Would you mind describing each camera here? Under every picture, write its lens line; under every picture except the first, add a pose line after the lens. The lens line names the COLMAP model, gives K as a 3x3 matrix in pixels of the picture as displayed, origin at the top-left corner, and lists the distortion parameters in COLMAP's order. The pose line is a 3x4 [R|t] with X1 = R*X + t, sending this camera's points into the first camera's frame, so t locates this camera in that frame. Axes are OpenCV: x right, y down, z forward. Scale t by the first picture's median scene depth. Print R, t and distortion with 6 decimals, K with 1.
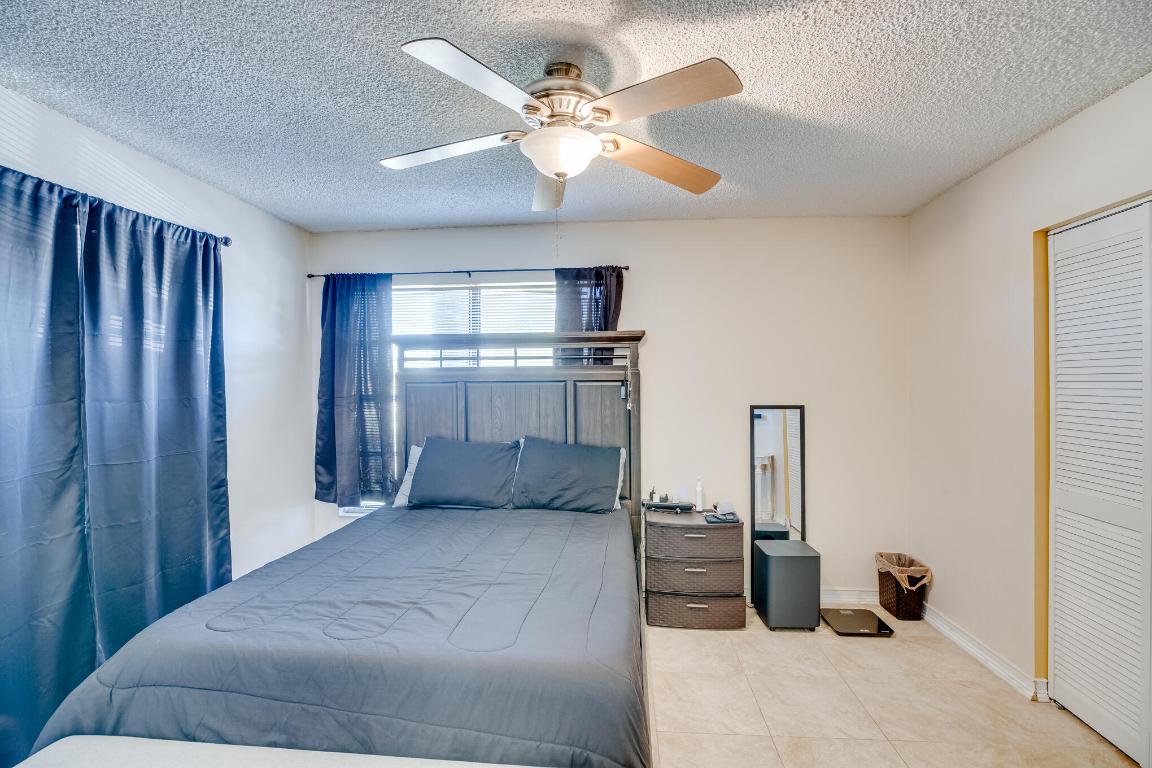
lens RADIAL K [[530.5, 0, 578.8], [0, 530.5, 385.6], [0, 0, 1]] dist [-0.025303, 0.000776]
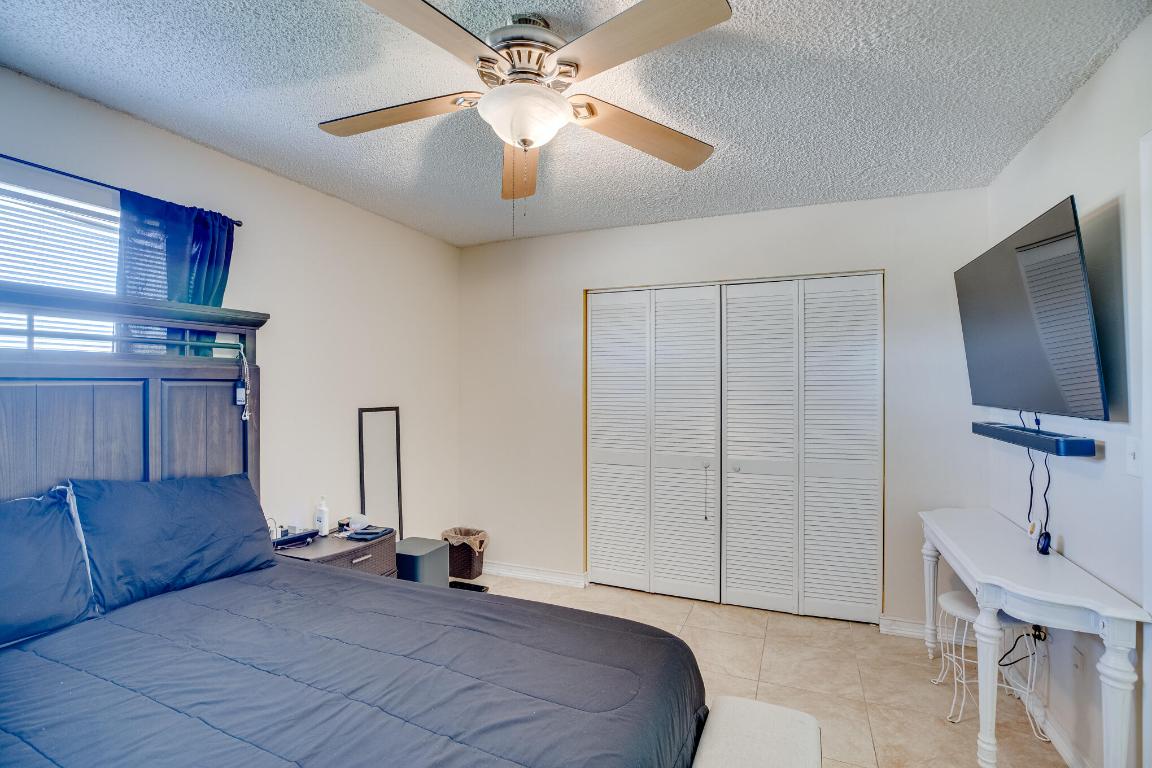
lens RADIAL K [[530.5, 0, 573.9], [0, 530.5, 383.0], [0, 0, 1]] dist [-0.025303, 0.000776]
pose [[0.323923, 0.009273, 0.946038, -0.436396], [0.000462, 0.999950, -0.009959, 0.001900], [-0.946083, 0.003663, 0.323903, 0.342159]]
